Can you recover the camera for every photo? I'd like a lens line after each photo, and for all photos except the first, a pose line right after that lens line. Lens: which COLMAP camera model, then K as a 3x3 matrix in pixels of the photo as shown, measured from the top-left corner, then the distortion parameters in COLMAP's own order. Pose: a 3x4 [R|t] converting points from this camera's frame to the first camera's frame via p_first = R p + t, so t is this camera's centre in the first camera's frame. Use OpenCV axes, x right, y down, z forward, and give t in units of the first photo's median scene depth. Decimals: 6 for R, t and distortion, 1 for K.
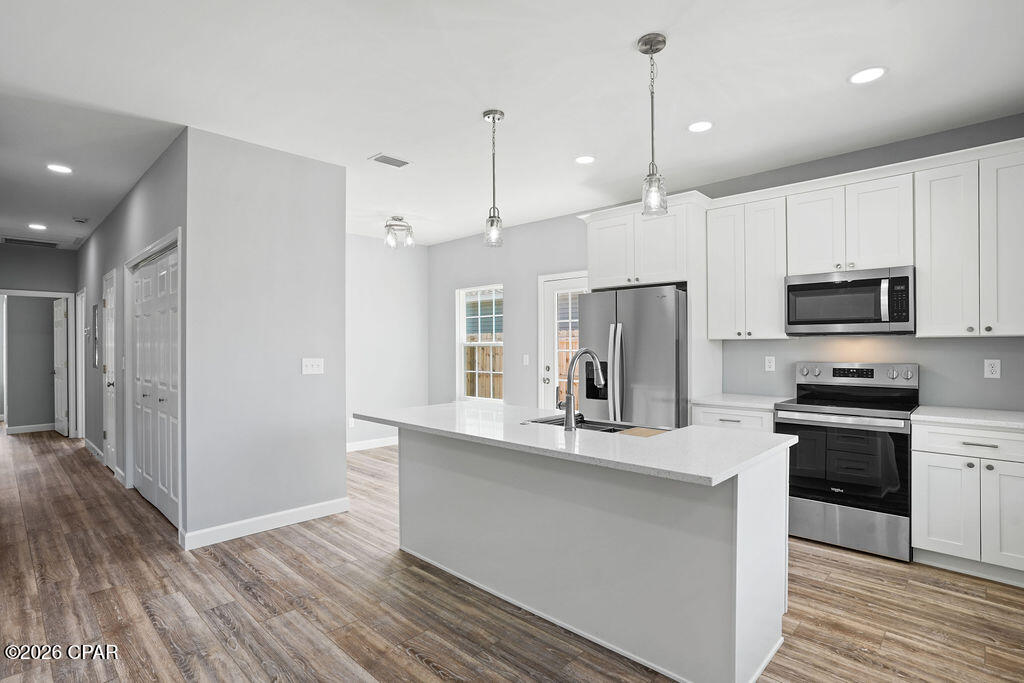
lens RADIAL K [[505.1, 0, 508.7], [0, 505.1, 350.1], [0, 0, 1]] dist [-0.053622, 0.026616]
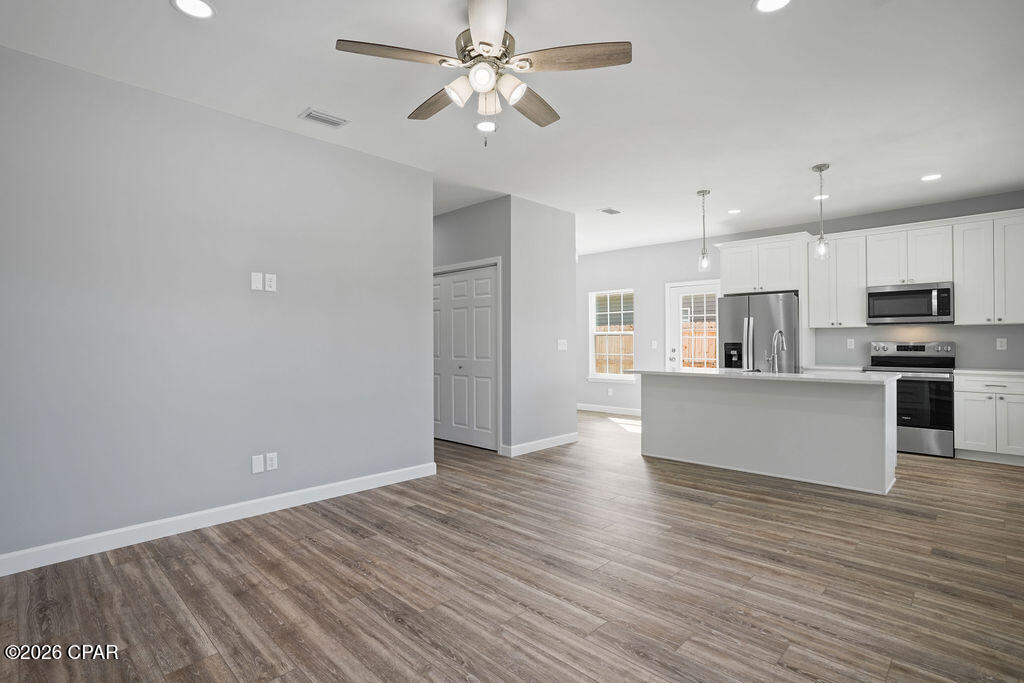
lens RADIAL K [[505.1, 0, 506.7], [0, 505.1, 341.1], [0, 0, 1]] dist [-0.053622, 0.026616]
pose [[0.999956, -0.001236, -0.009294, -0.654166], [0.001149, 0.999955, -0.009365, 0.041481], [0.009305, 0.009354, 0.999913, -0.656420]]
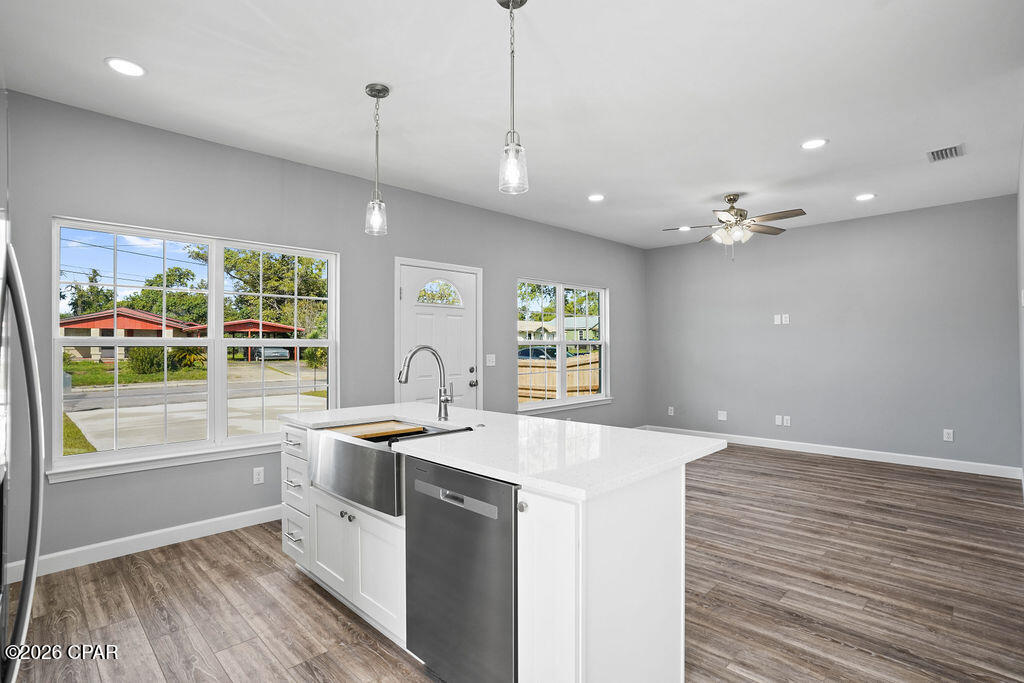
lens RADIAL K [[505.1, 0, 508.6], [0, 505.1, 339.9], [0, 0, 1]] dist [-0.053622, 0.026616]
pose [[-0.999765, 0.008578, 0.019905, -0.033925], [0.008452, 0.999944, -0.006391, -0.005828], [-0.019959, -0.006221, -0.999781, 1.603750]]
